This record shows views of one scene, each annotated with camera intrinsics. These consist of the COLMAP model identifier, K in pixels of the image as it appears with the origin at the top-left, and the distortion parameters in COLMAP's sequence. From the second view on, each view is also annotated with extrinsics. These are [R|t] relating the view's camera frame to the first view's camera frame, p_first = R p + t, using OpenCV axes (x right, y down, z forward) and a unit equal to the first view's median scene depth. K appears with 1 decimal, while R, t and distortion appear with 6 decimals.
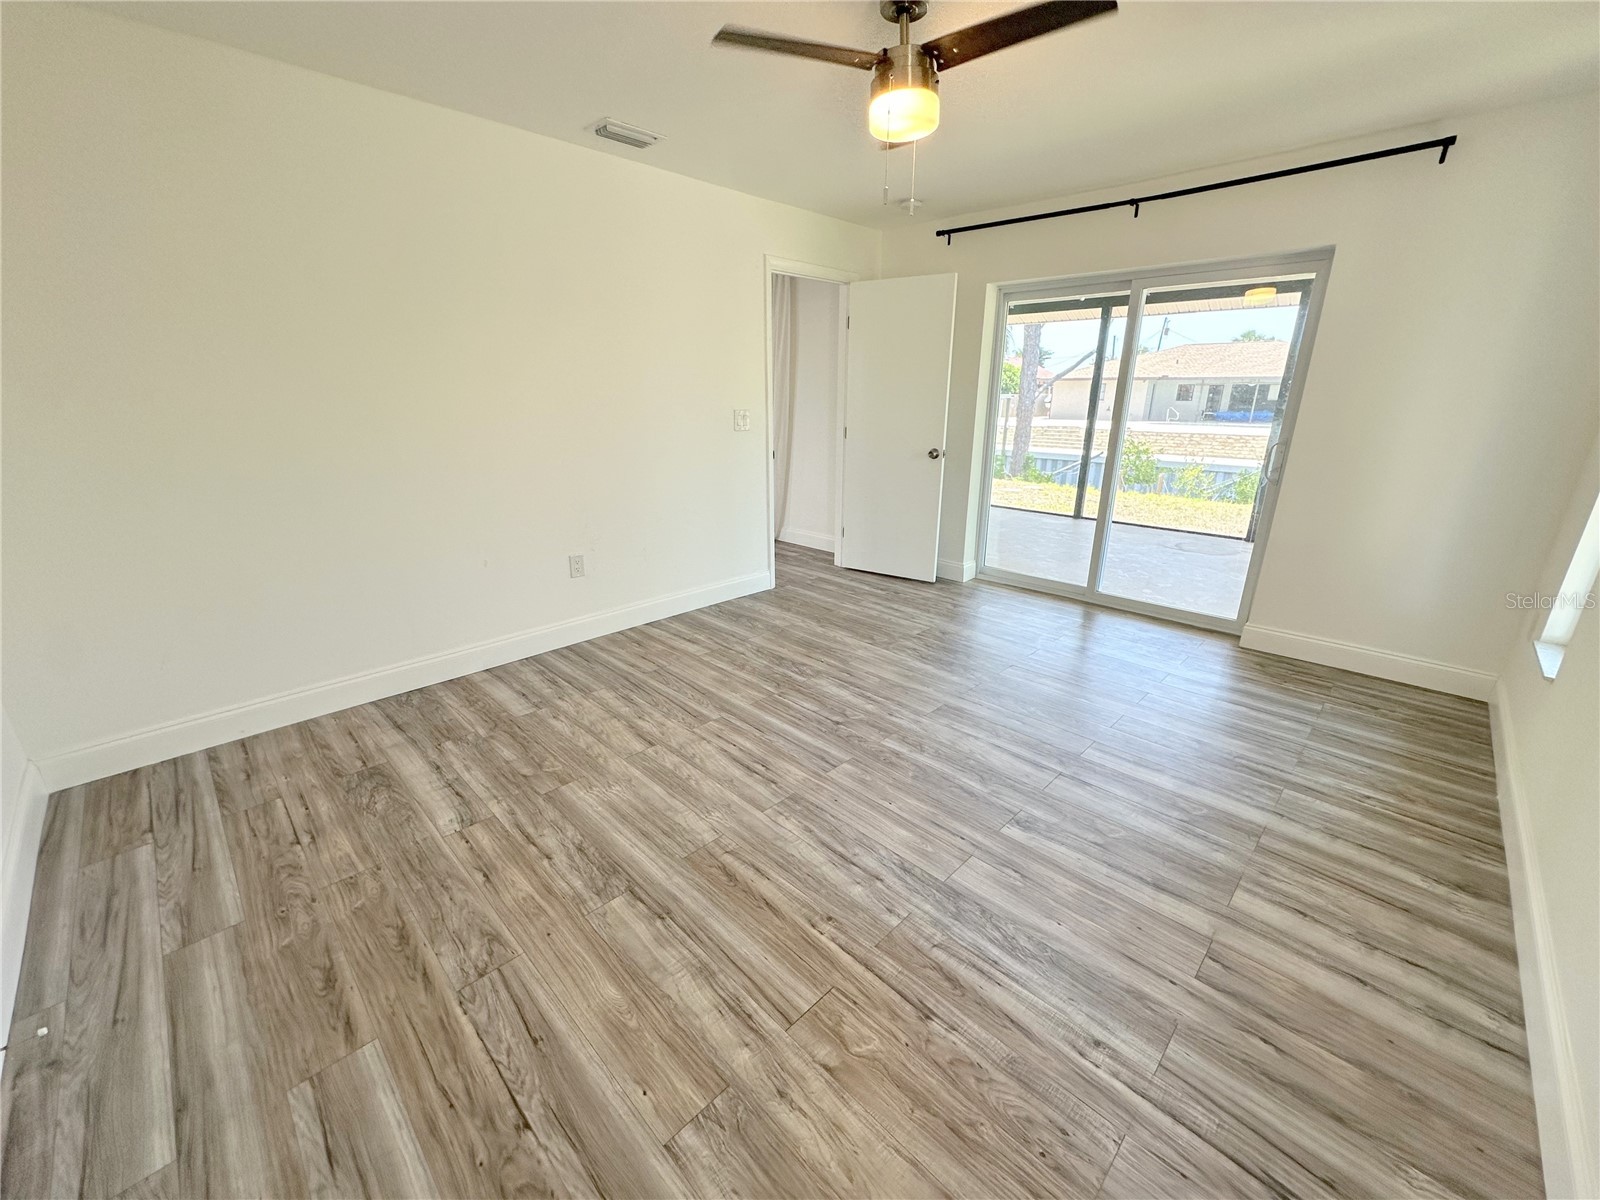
lens RADIAL K [[635.6, 0, 808.9], [0, 635.6, 600.1], [0, 0, 1]] dist [-0.000338, 0.000150]
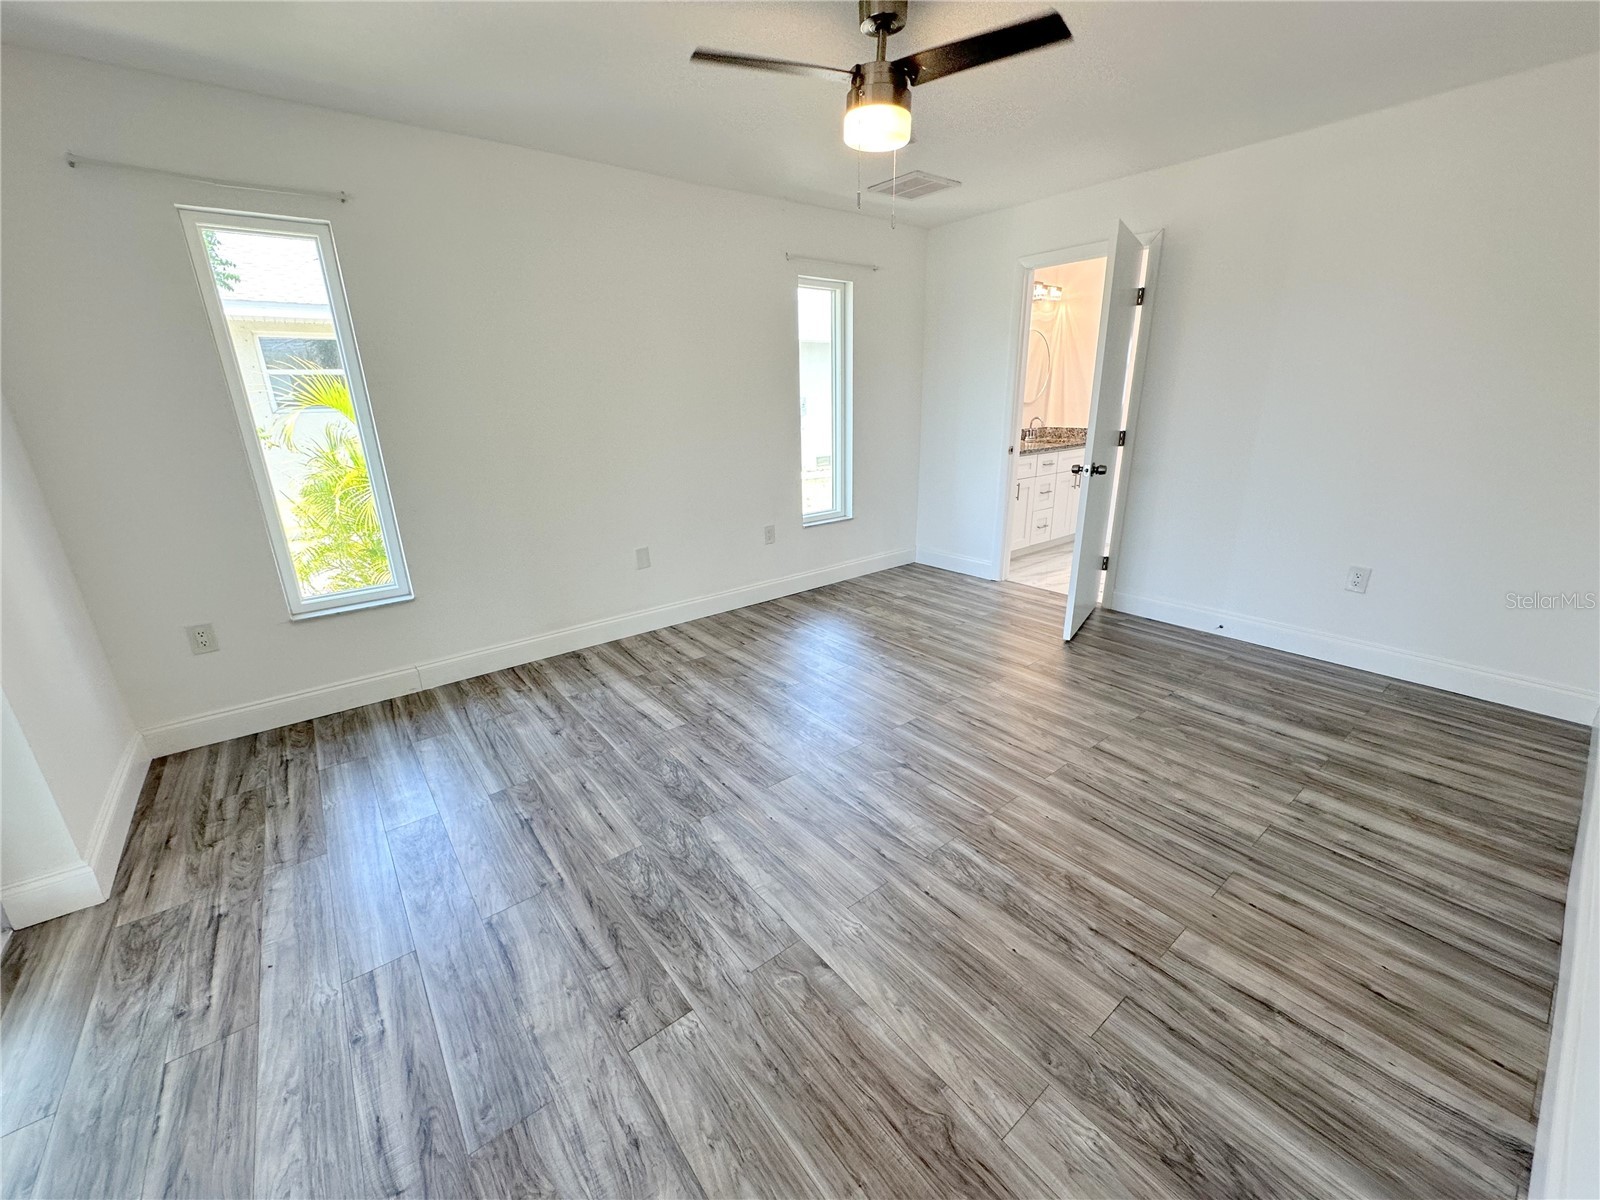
lens RADIAL K [[635.6, 0, 808.9], [0, 635.6, 600.1], [0, 0, 1]] dist [-0.000338, 0.000150]
pose [[-0.992130, -0.025007, 0.122691, 0.078435], [0.052732, 0.805278, 0.590548, -0.549676], [-0.113569, 0.592370, -0.797621, 1.663146]]
